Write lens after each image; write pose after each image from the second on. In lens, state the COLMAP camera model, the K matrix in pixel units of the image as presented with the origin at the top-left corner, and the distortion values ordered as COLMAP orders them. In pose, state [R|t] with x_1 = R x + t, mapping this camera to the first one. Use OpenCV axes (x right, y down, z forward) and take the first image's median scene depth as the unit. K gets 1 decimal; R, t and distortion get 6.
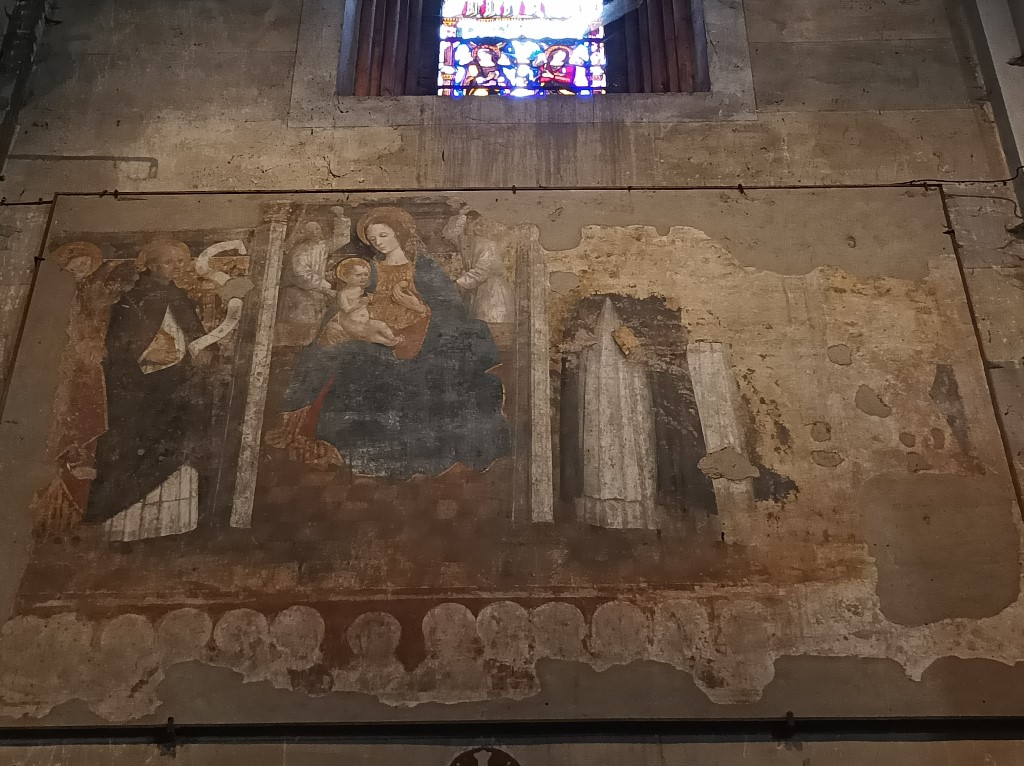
lens RADIAL K [[764.3, 0, 510.7], [0, 764.3, 386.3], [0, 0, 1]] dist [0.003327, -0.010909]
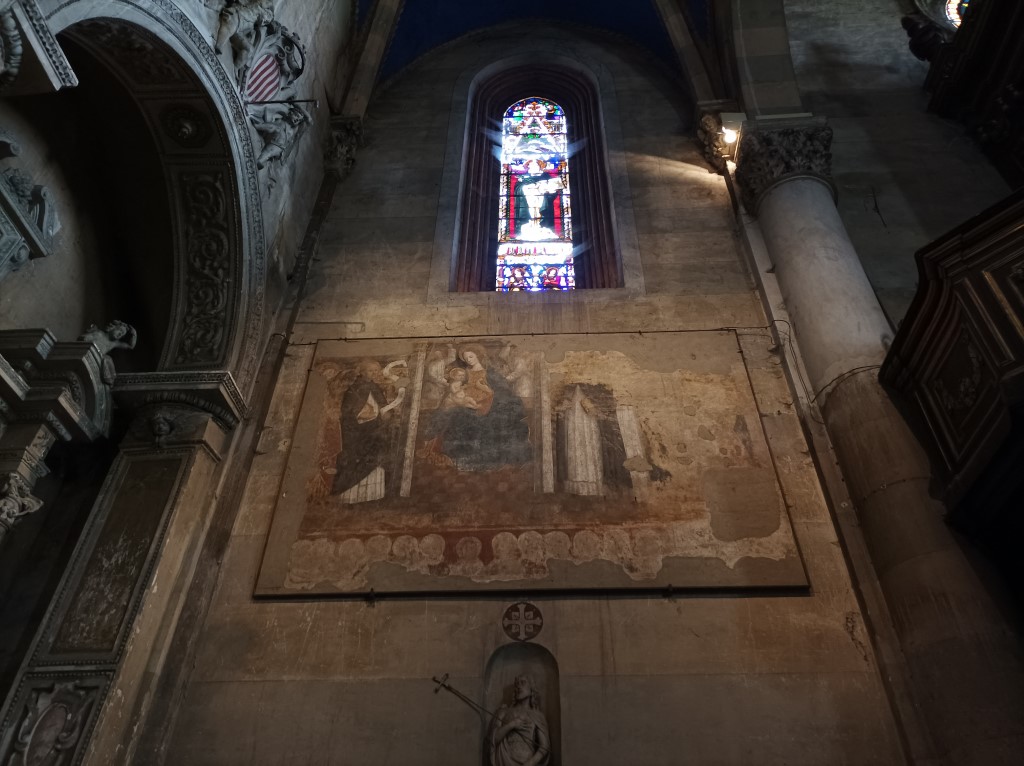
lens RADIAL K [[764.3, 0, 514.8], [0, 764.3, 379.3], [0, 0, 1]] dist [0.003327, -0.010909]
pose [[0.998358, -0.015517, -0.055145, 0.069474], [0.014043, 0.999536, -0.027030, -0.076578], [0.055538, 0.026211, 0.998112, -1.101505]]
